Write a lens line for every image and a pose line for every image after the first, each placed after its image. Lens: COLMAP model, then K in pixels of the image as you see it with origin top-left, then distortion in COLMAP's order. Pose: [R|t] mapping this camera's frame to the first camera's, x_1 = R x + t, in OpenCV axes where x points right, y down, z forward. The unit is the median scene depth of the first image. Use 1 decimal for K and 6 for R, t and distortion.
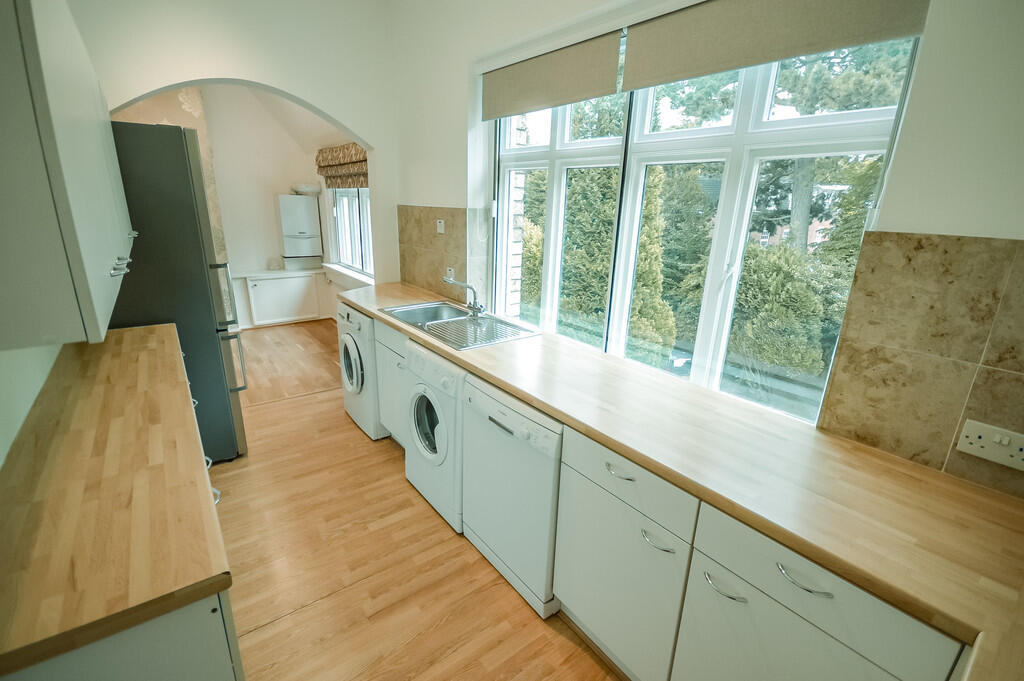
lens RADIAL K [[455.6, 0, 512.0], [0, 455.6, 340.5], [0, 0, 1]] dist [-0.001451, -0.000111]
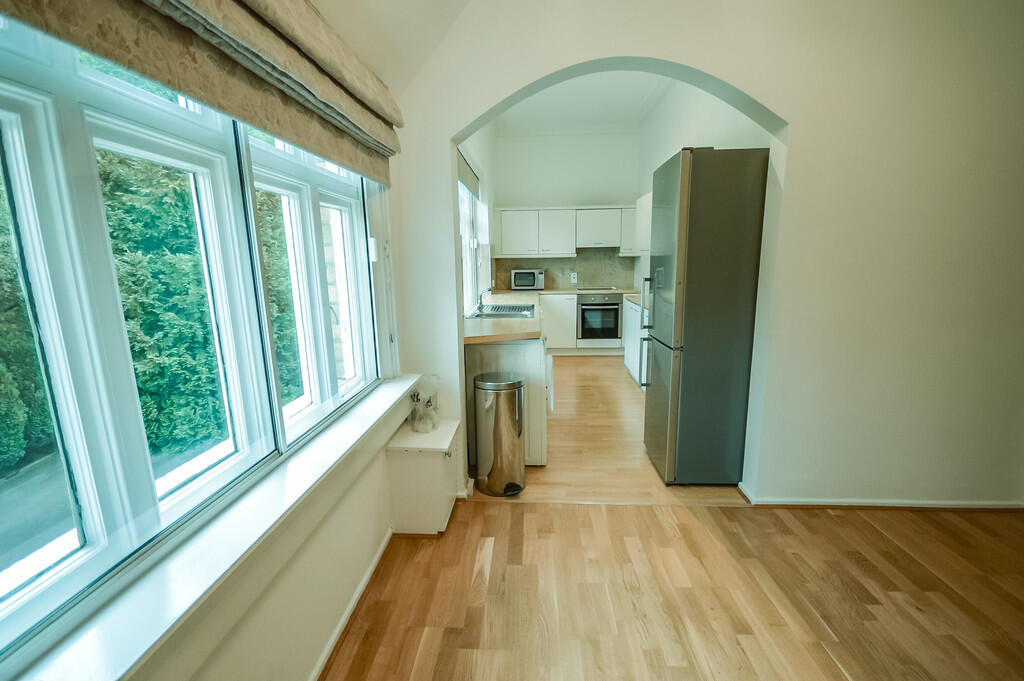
lens RADIAL K [[455.6, 0, 512.0], [0, 455.6, 340.5], [0, 0, 1]] dist [-0.001451, -0.000111]
pose [[-0.760433, -0.127197, 0.636837, -1.181401], [0.185121, 0.897488, 0.400307, -0.583997], [-0.622472, 0.422299, -0.658933, 2.137233]]
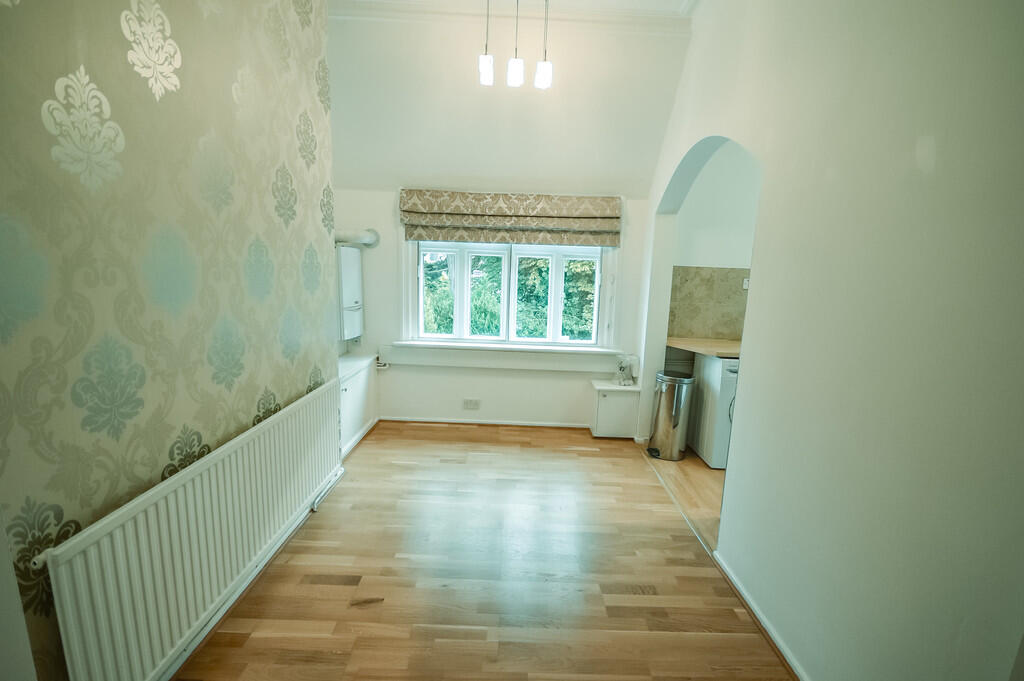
lens RADIAL K [[455.6, 0, 512.0], [0, 455.6, 340.5], [0, 0, 1]] dist [-0.001451, -0.000111]
pose [[0.609740, -0.127763, 0.782237, -1.943957], [0.213541, 0.976910, -0.006892, -0.292293], [-0.763294, 0.171242, 0.622943, 0.953394]]
